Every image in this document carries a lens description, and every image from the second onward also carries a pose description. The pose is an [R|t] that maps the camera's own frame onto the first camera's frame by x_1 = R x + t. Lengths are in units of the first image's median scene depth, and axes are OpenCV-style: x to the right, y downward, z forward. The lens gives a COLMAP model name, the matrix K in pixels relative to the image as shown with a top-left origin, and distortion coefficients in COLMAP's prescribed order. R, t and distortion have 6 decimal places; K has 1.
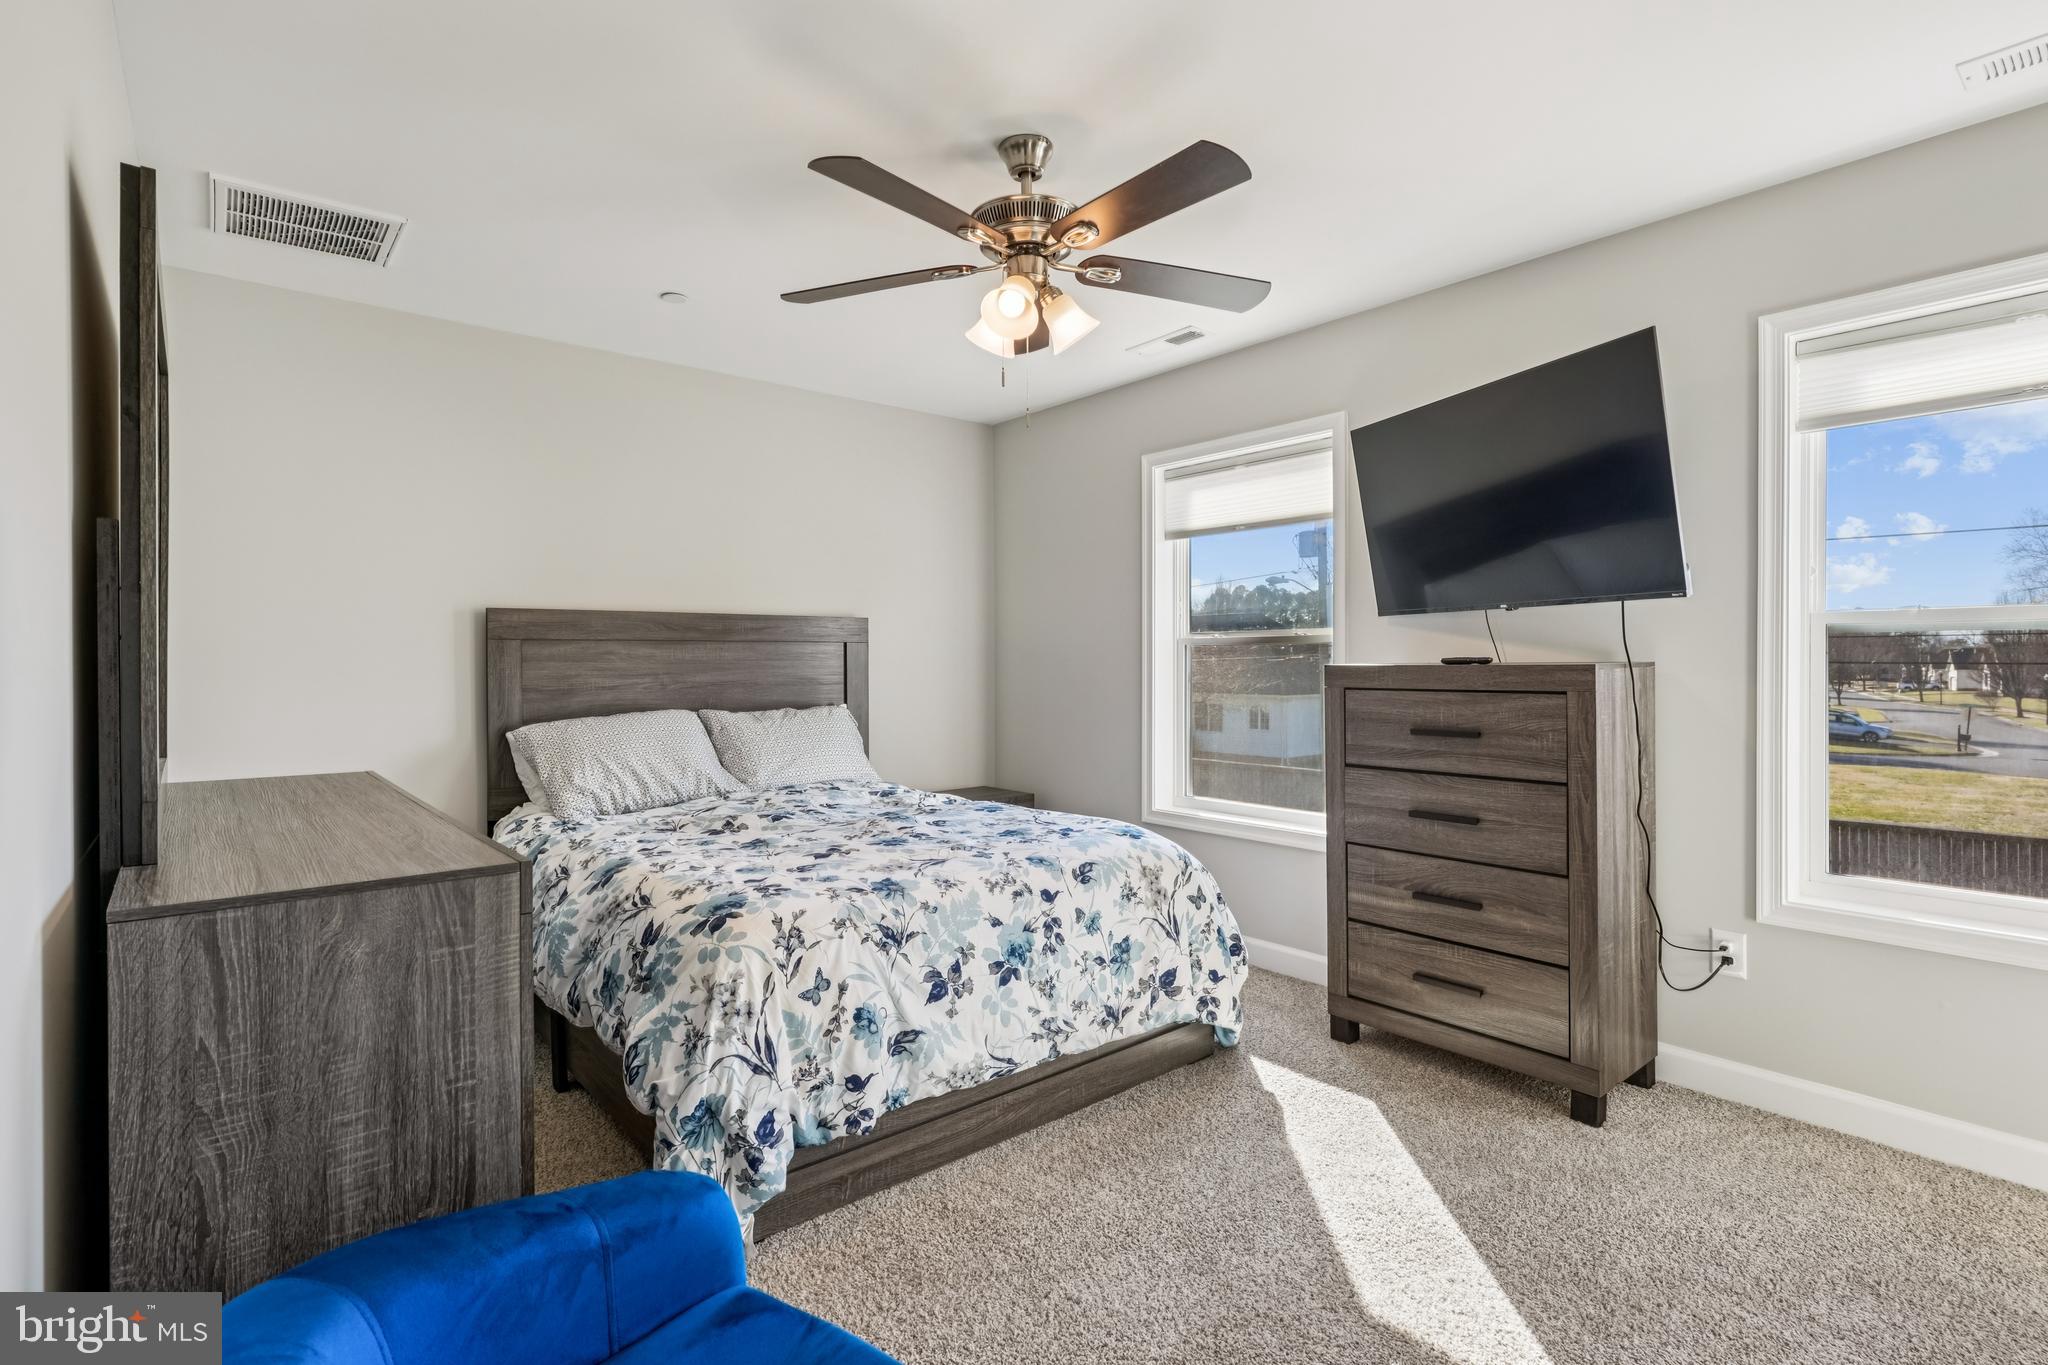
lens RADIAL K [[983.2, 0, 1020.8], [0, 983.2, 686.3], [0, 0, 1]] dist [-0.011074, 0.006742]
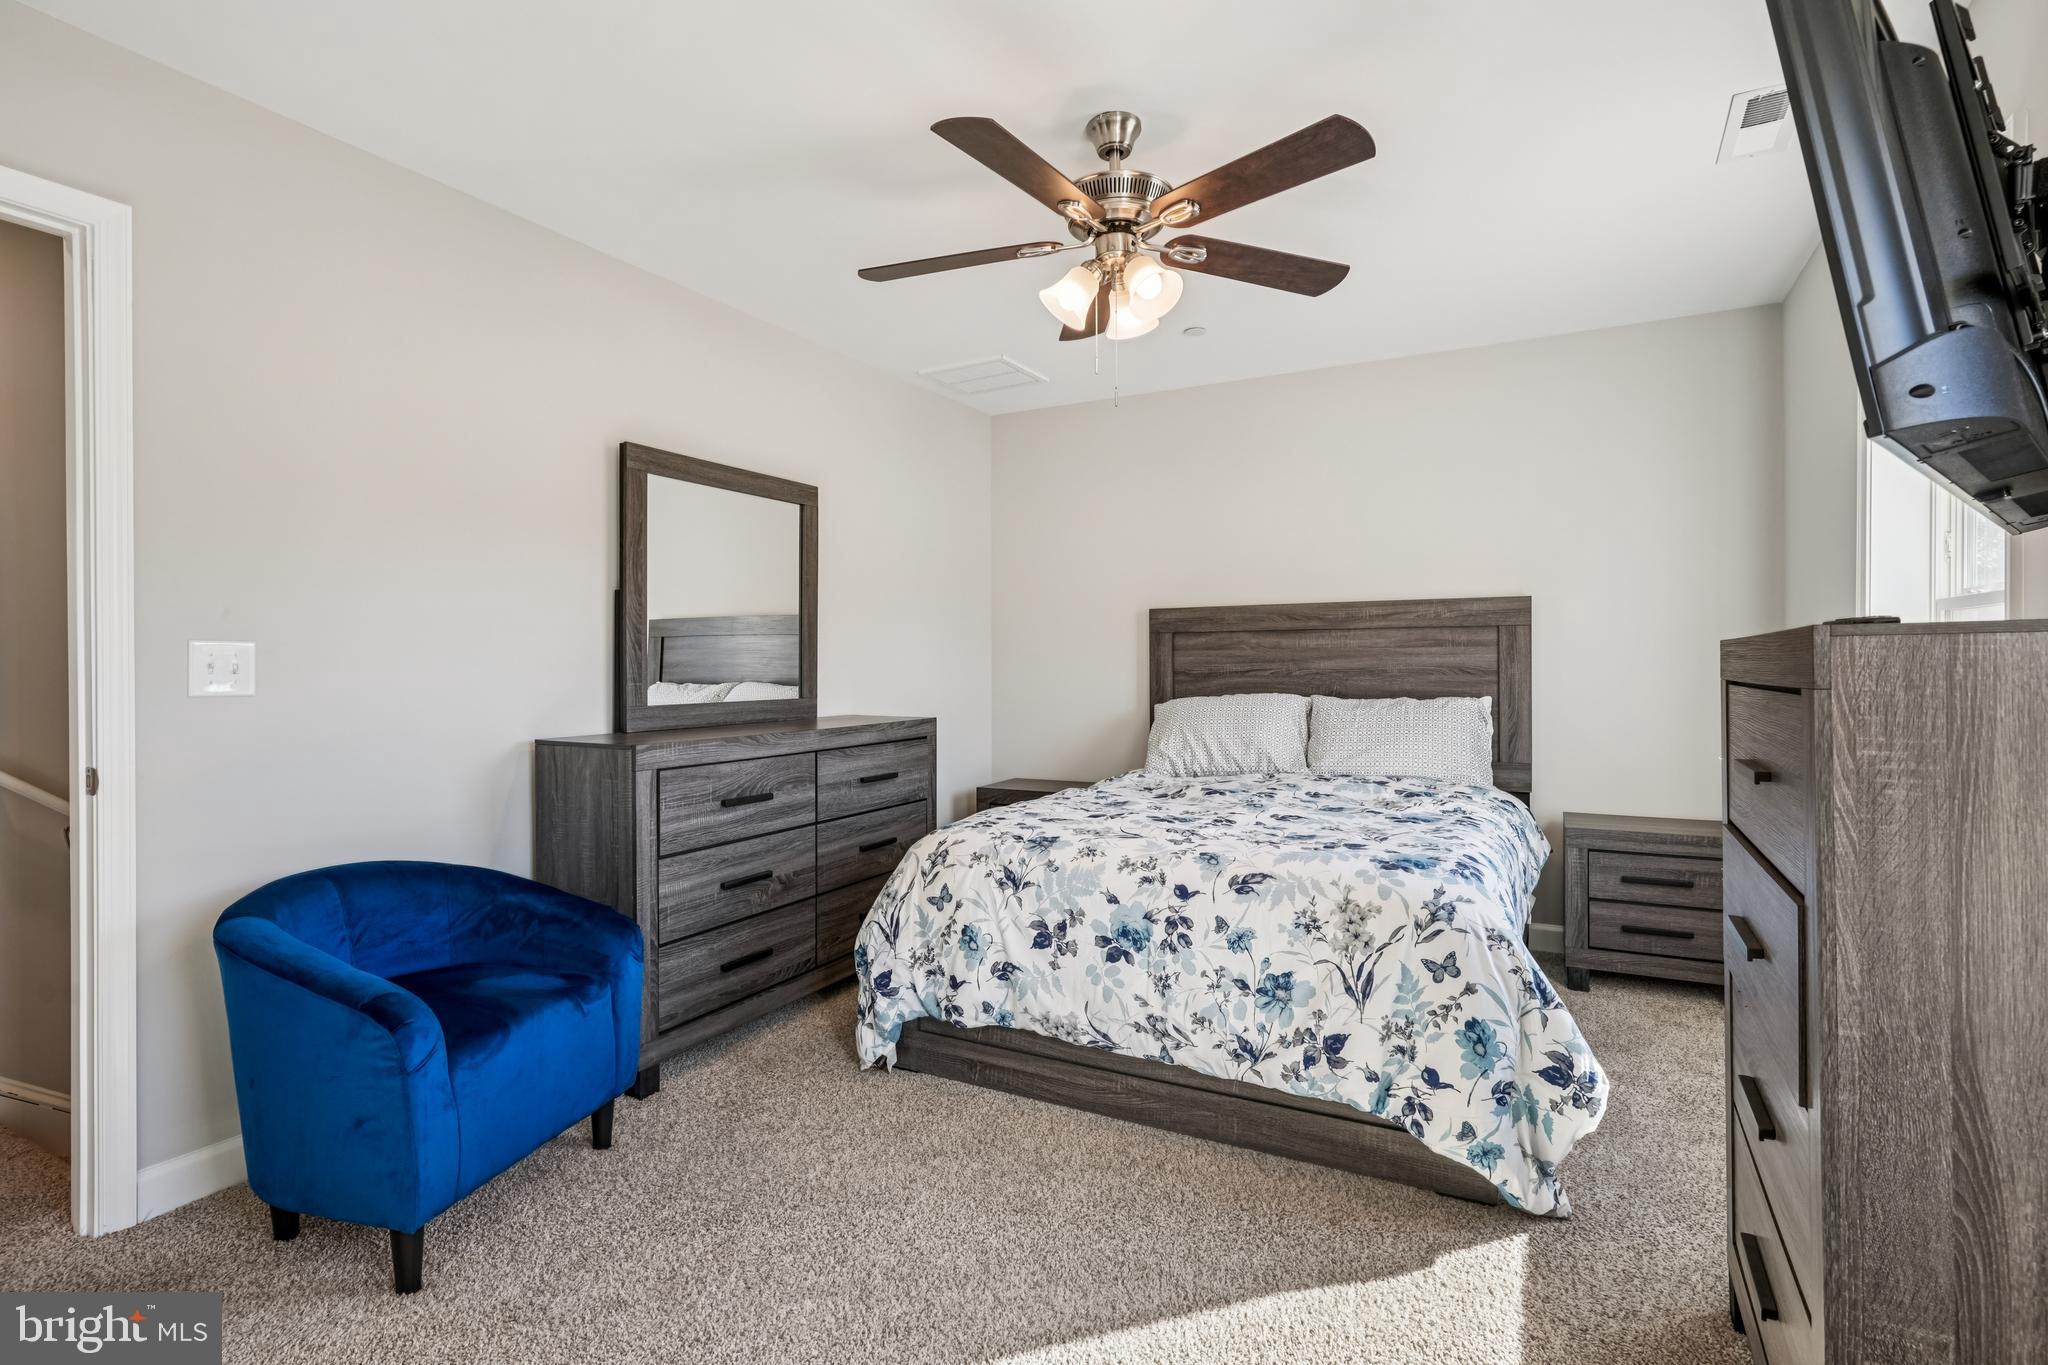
lens RADIAL K [[983.2, 0, 1020.8], [0, 983.2, 686.3], [0, 0, 1]] dist [-0.011074, 0.006742]
pose [[0.361438, 0.024106, -0.932085, 0.843044], [-0.020452, 0.999630, 0.017922, 0.003358], [0.932172, 0.012585, 0.361797, 0.515784]]
